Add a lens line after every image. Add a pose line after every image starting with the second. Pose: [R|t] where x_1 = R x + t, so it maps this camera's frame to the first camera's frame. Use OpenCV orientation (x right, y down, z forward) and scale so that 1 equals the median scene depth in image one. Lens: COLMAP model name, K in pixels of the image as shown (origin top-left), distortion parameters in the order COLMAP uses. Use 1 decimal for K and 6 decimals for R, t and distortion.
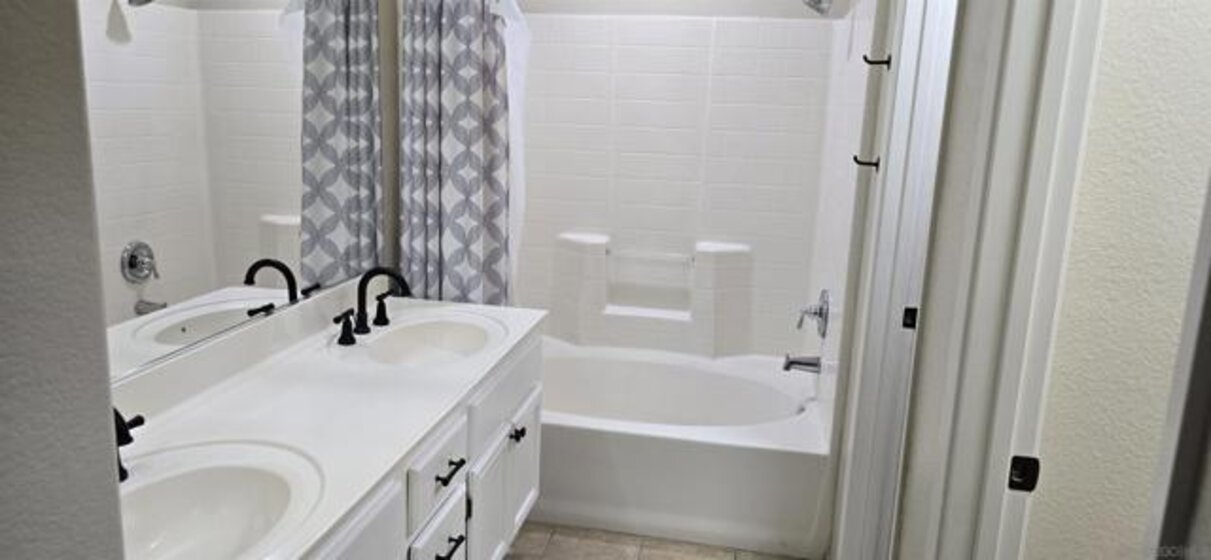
lens RADIAL K [[863.3, 0, 605.5], [0, 863.3, 280.0], [0, 0, 1]] dist [-0.000721, -0.000175]
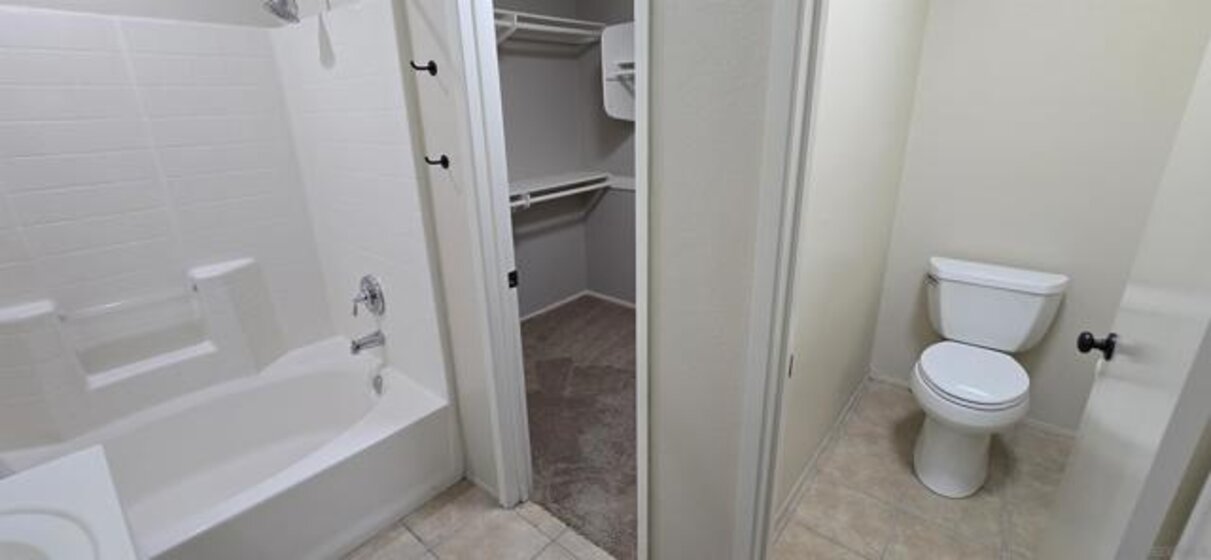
lens RADIAL K [[498.2, 0, 608.0], [0, 498.2, 273.0], [0, 0, 1]] dist [-0.002223, -0.000274]
pose [[0.493068, -0.330565, 0.804742, -0.112763], [0.220865, 0.942259, 0.251729, -0.082579], [-0.841488, 0.053620, 0.537608, 0.345362]]
